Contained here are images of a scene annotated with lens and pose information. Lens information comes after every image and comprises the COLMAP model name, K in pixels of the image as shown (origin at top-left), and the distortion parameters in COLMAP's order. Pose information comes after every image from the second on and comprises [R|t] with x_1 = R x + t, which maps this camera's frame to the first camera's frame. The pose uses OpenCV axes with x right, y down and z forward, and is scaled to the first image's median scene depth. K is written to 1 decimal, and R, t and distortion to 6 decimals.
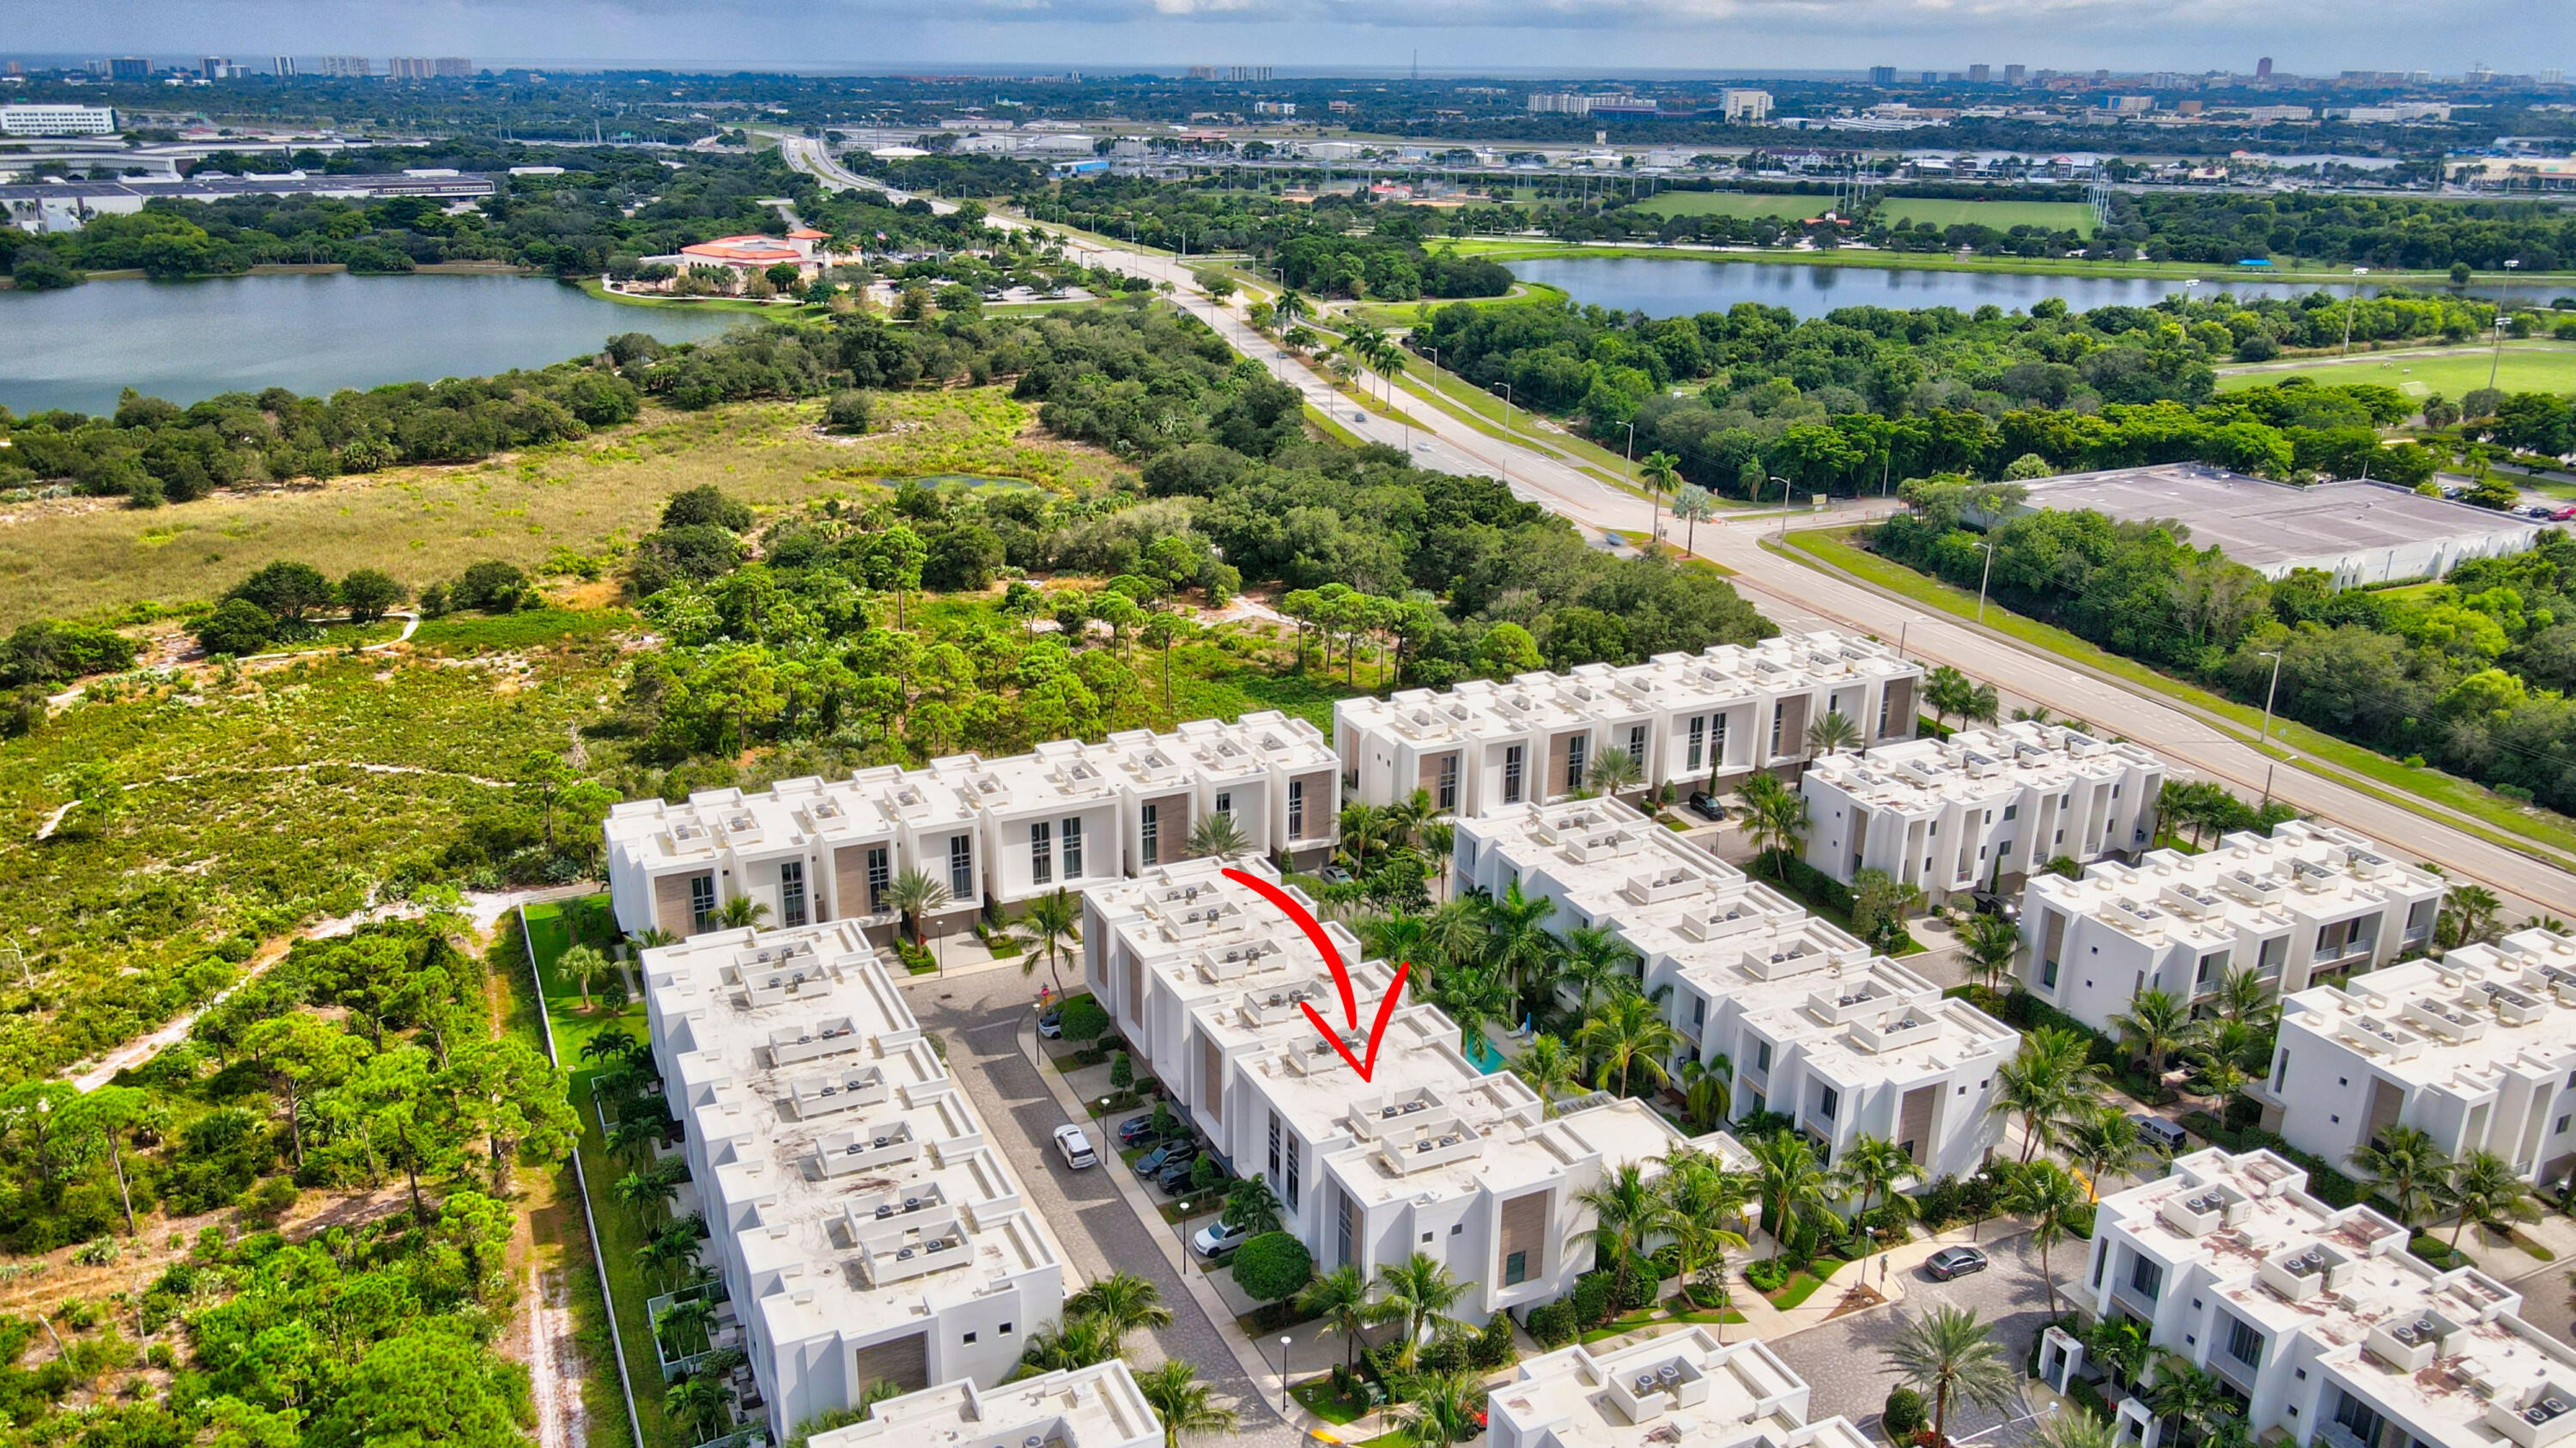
lens RADIAL K [[1911.2, 0, 1273.1], [0, 1911.2, 722.3], [0, 0, 1]] dist [-0.017353, 0.053476]
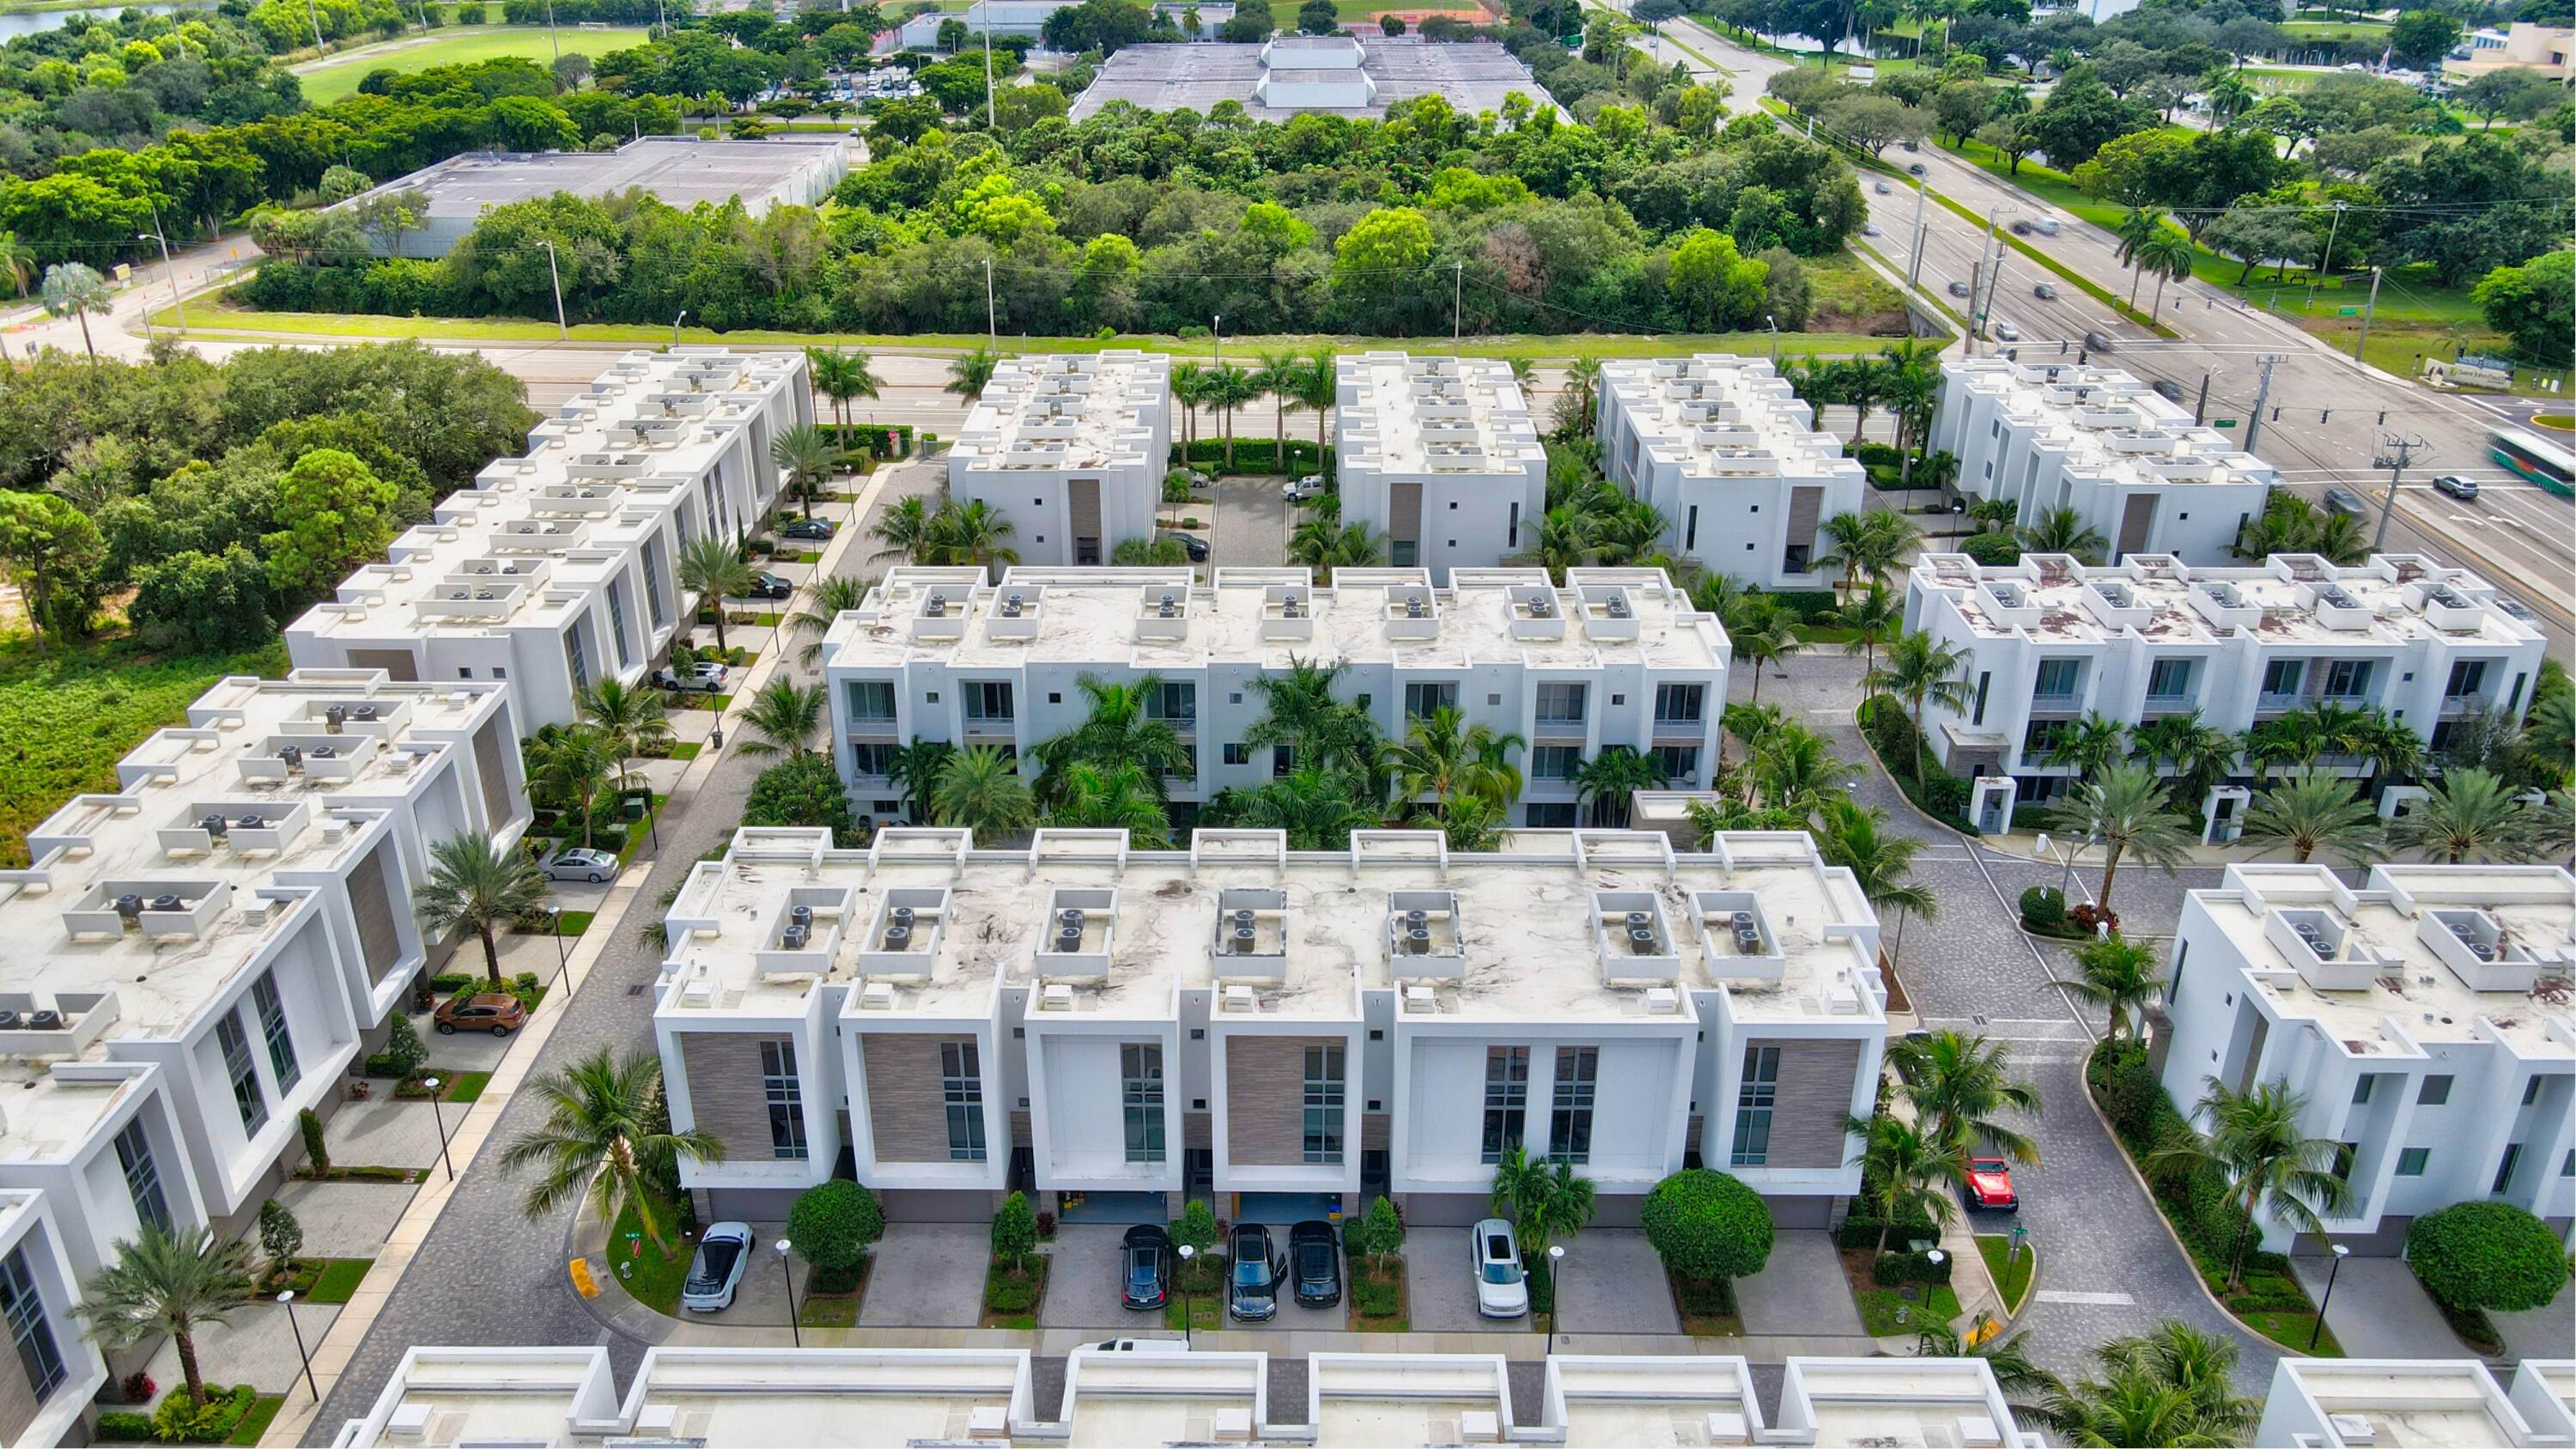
lens RADIAL K [[1911.3, 0, 1273.1], [0, 1911.3, 722.8], [0, 0, 1]] dist [-0.017353, 0.053476]
pose [[0.430219, -0.393797, 0.812303, -0.183572], [0.302275, 0.910732, 0.281421, -0.033167], [-0.850613, 0.124466, 0.510849, 0.273622]]
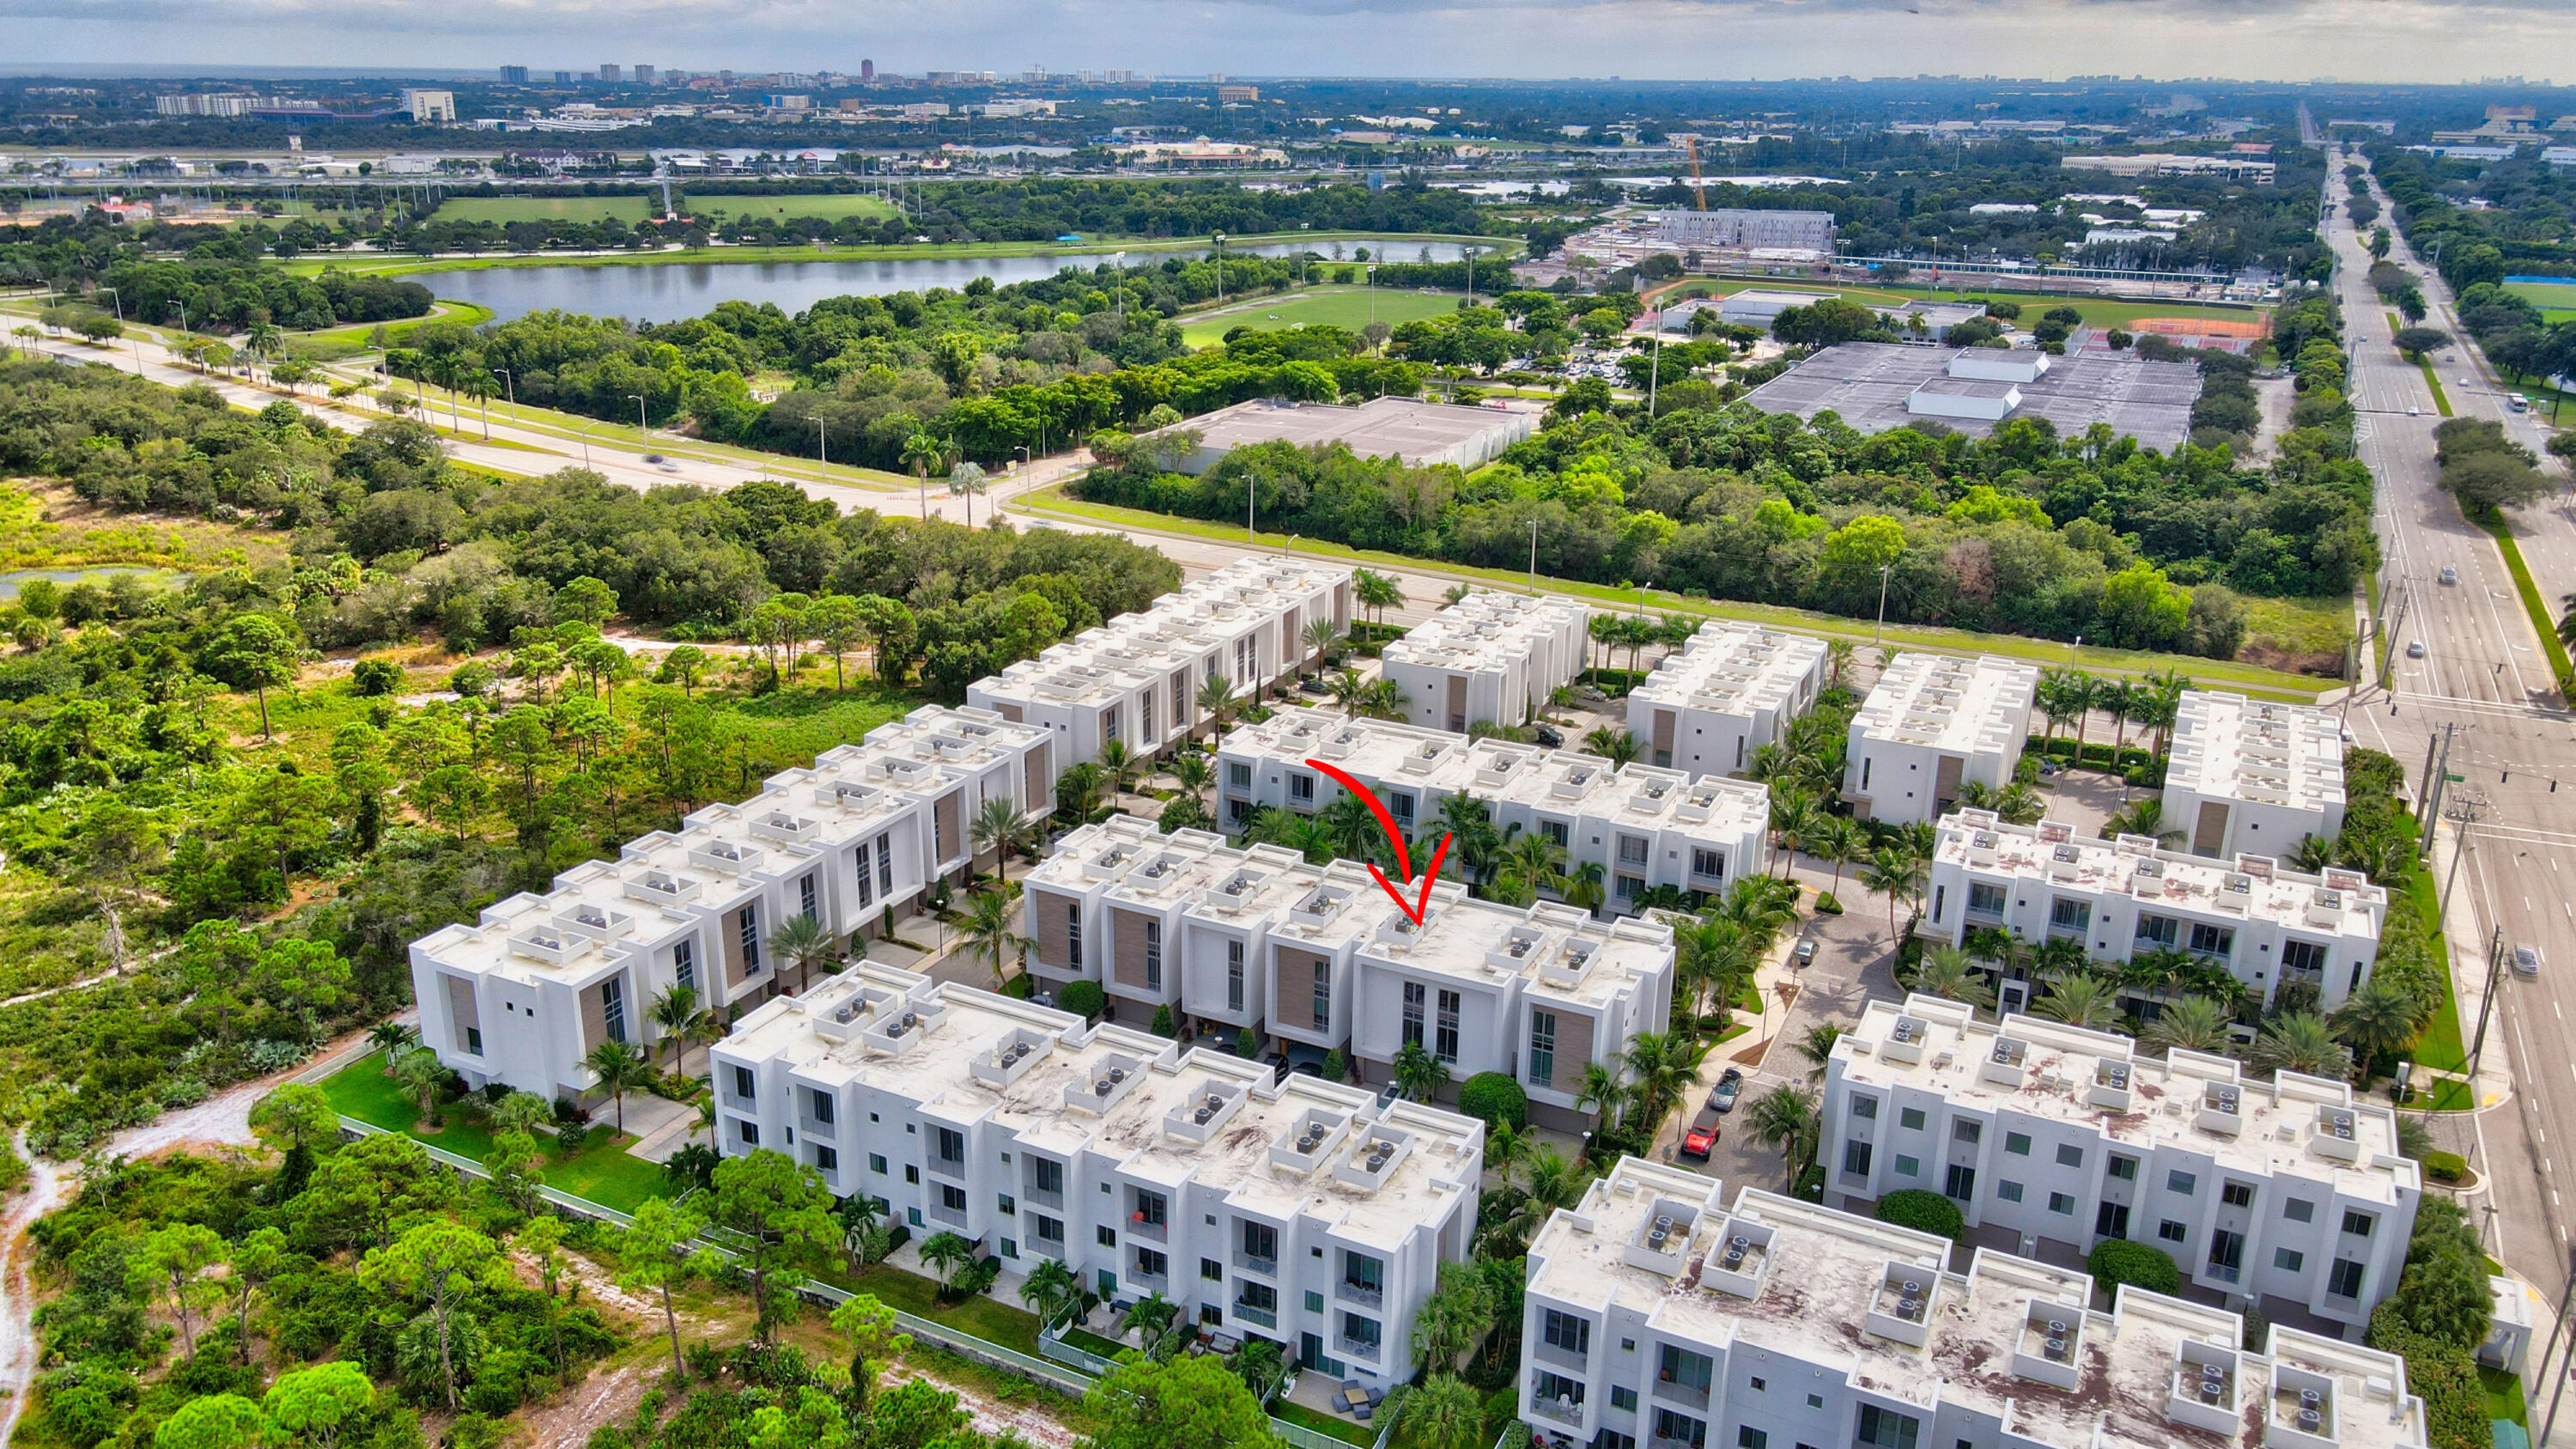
lens RADIAL K [[1911.3, 0, 1273.1], [0, 1911.3, 722.8], [0, 0, 1]] dist [-0.017353, 0.053476]
pose [[0.784671, -0.201035, 0.586410, -0.262622], [0.200831, 0.977377, 0.066338, -0.015776], [-0.586480, 0.065716, 0.807293, 0.042842]]
